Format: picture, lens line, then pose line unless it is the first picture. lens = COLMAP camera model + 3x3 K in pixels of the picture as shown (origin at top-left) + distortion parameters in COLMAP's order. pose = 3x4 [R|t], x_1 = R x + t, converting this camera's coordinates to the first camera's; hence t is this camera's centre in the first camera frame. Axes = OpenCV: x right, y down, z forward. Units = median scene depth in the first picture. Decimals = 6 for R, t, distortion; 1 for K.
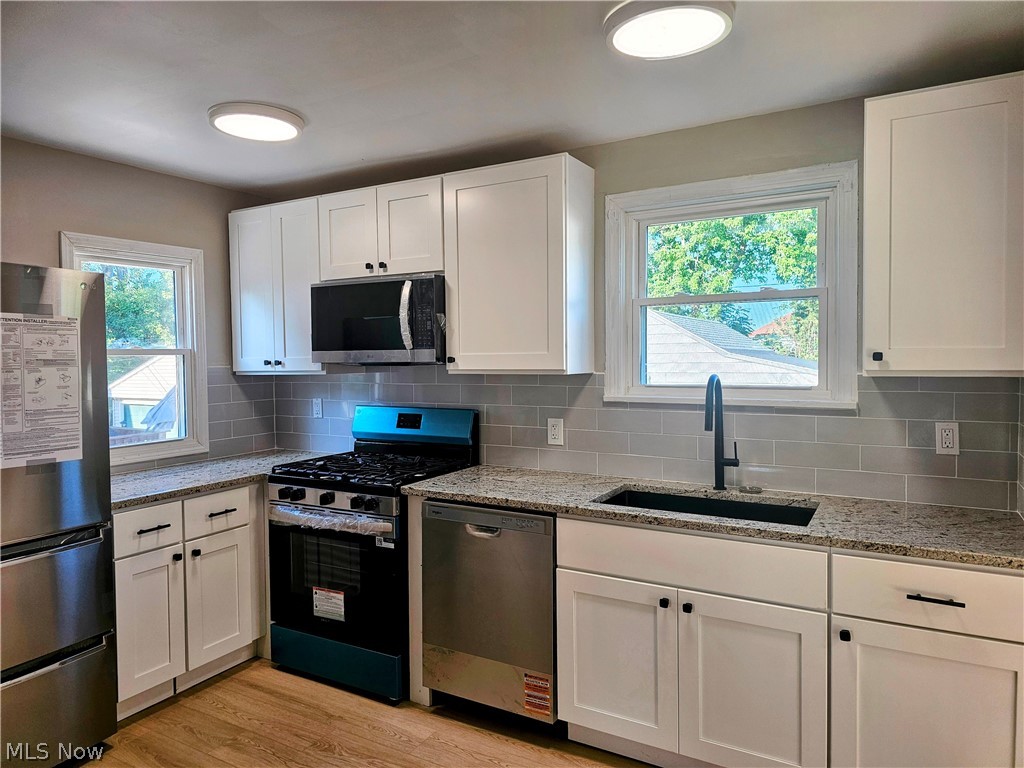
lens RADIAL K [[678.4, 0, 502.6], [0, 678.4, 379.0], [0, 0, 1]] dist [0.059138, -0.062683]
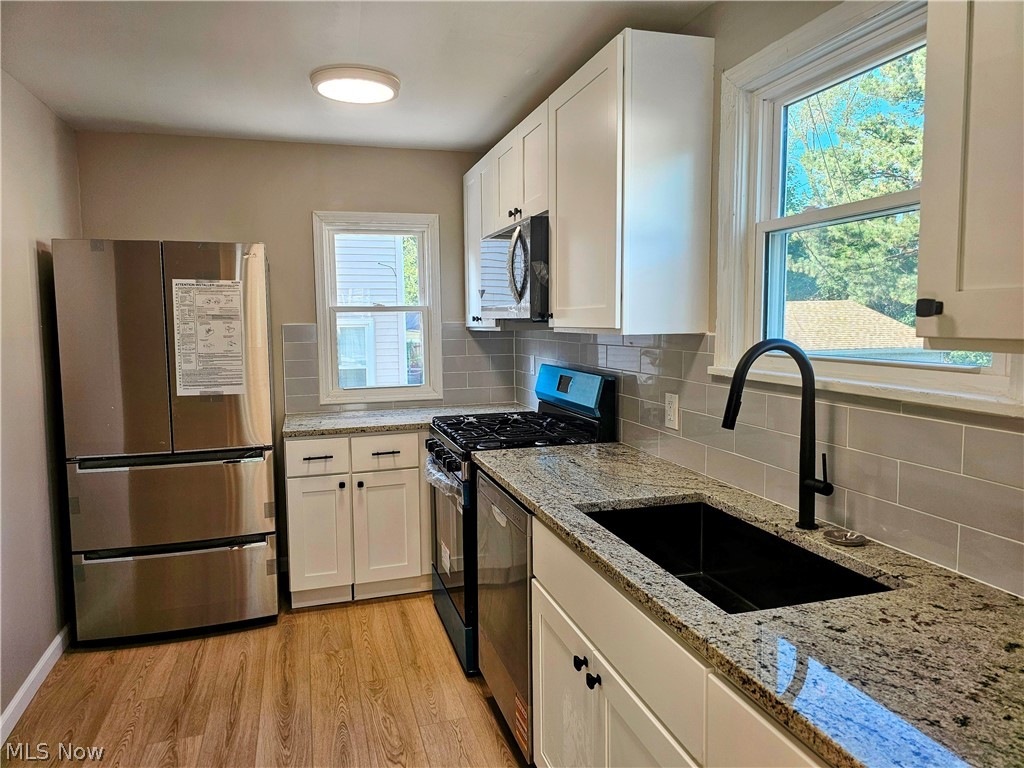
lens RADIAL K [[678.4, 0, 502.6], [0, 678.4, 379.0], [0, 0, 1]] dist [0.059138, -0.062683]
pose [[0.727020, 0.064282, -0.683600, 0.503157], [-0.020256, 0.997182, 0.072228, -0.009489], [0.686317, -0.038664, 0.726274, 0.351529]]
